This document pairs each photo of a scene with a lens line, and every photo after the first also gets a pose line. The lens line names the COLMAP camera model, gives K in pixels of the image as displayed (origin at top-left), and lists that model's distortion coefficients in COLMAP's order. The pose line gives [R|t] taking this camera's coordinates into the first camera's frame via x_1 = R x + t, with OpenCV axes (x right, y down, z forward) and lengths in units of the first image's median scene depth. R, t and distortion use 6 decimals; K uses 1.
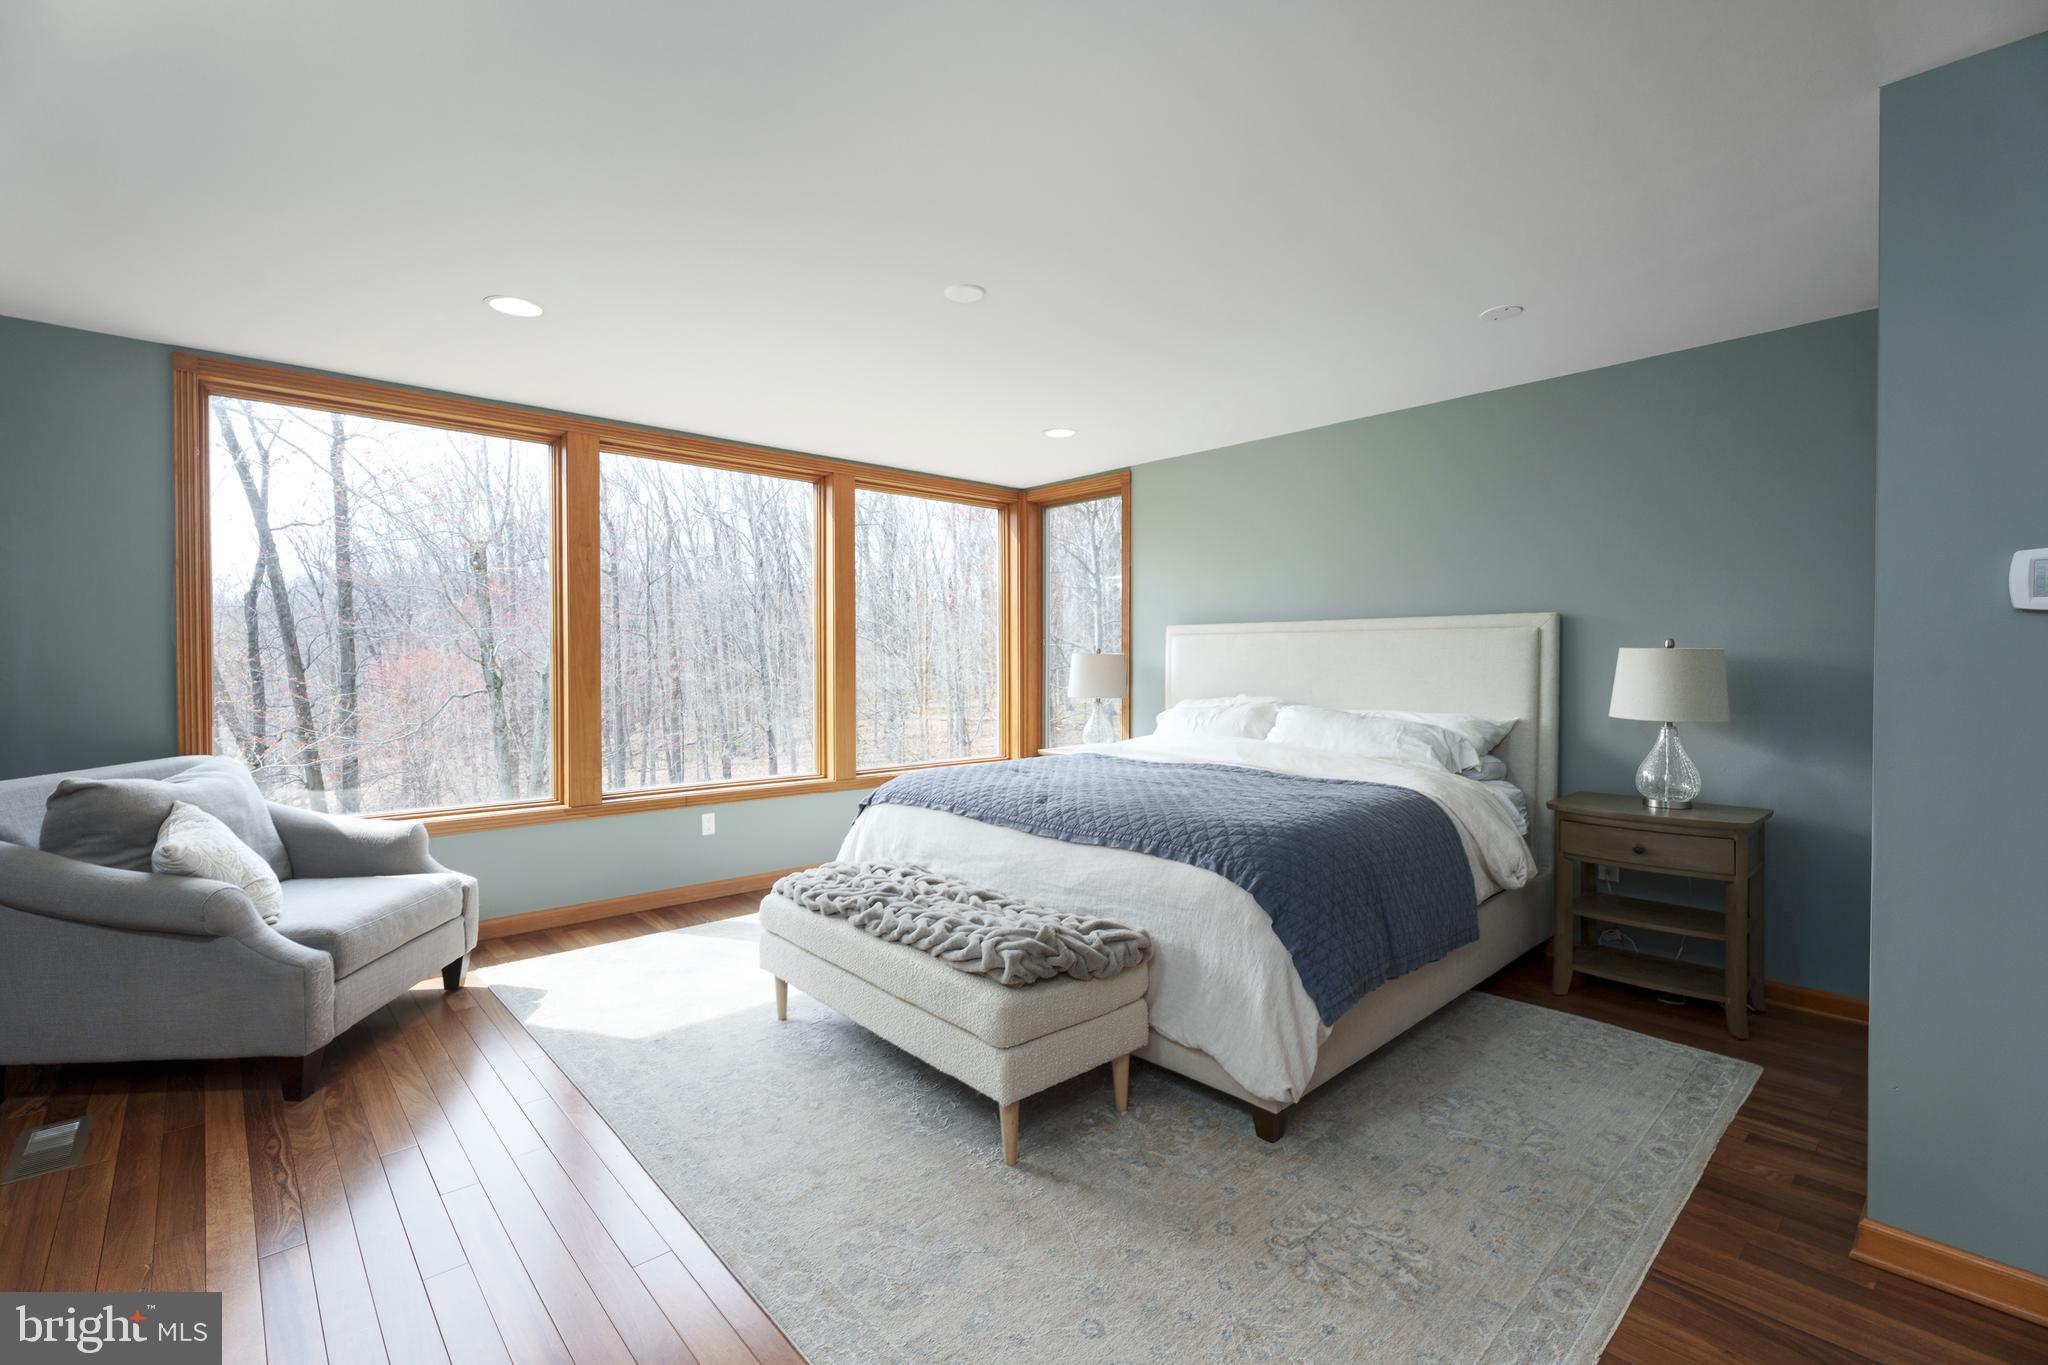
lens RADIAL K [[914.8, 0, 1018.9], [0, 914.8, 681.2], [0, 0, 1]] dist [0.002984, -0.001987]
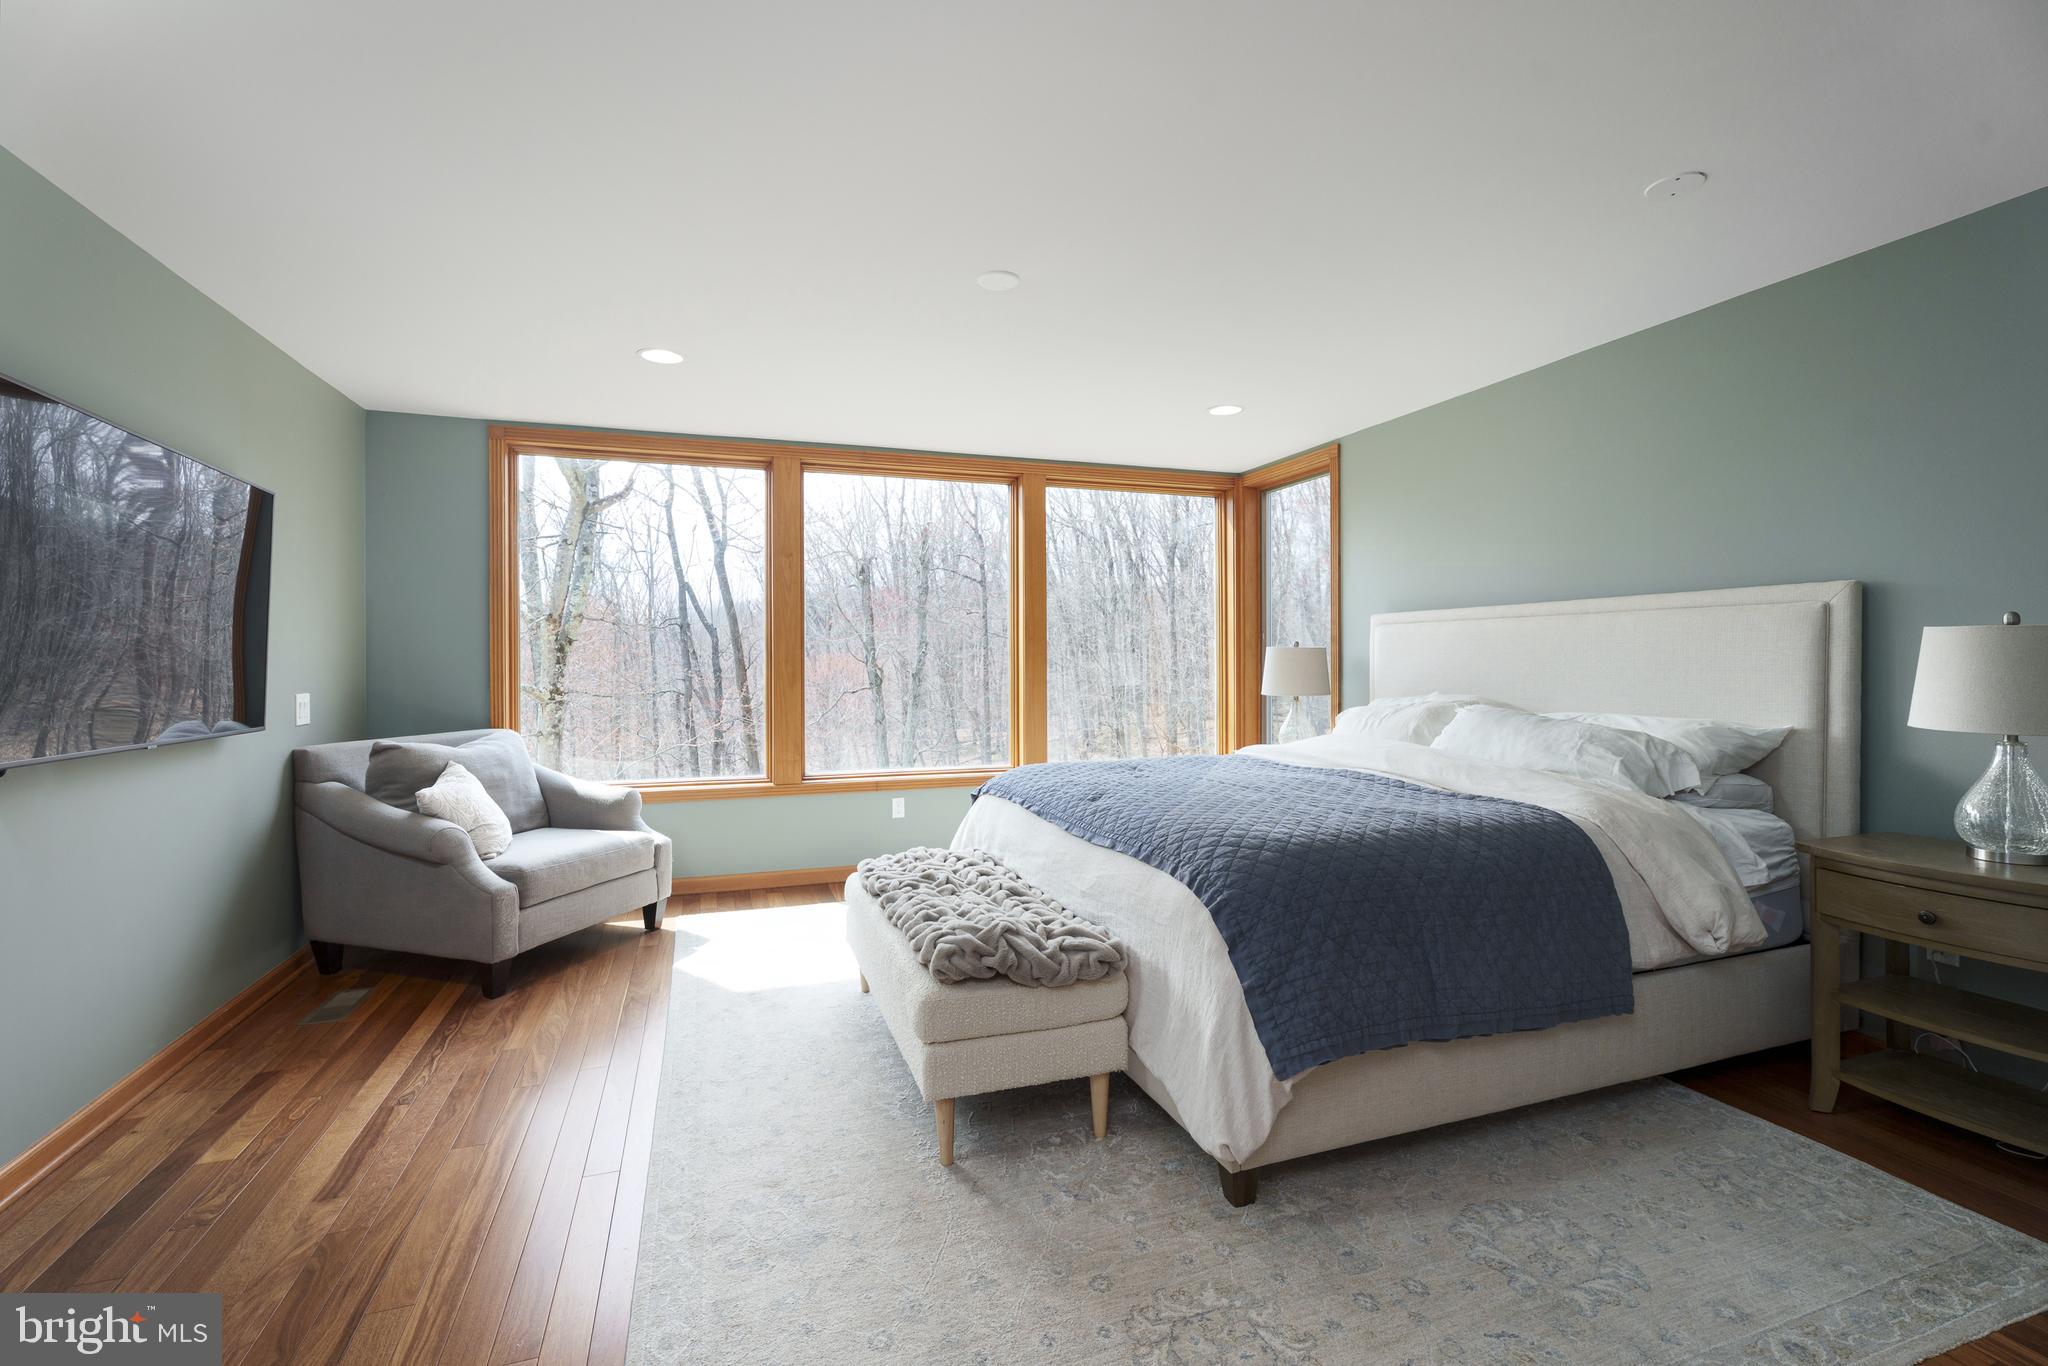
lens RADIAL K [[914.8, 0, 1012.5], [0, 914.8, 671.5], [0, 0, 1]] dist [0.002984, -0.001987]
pose [[0.917602, 0.000857, -0.397500, 0.322923], [-0.005527, 0.999929, -0.010602, 0.009299], [0.397462, 0.011926, 0.917541, 0.092934]]
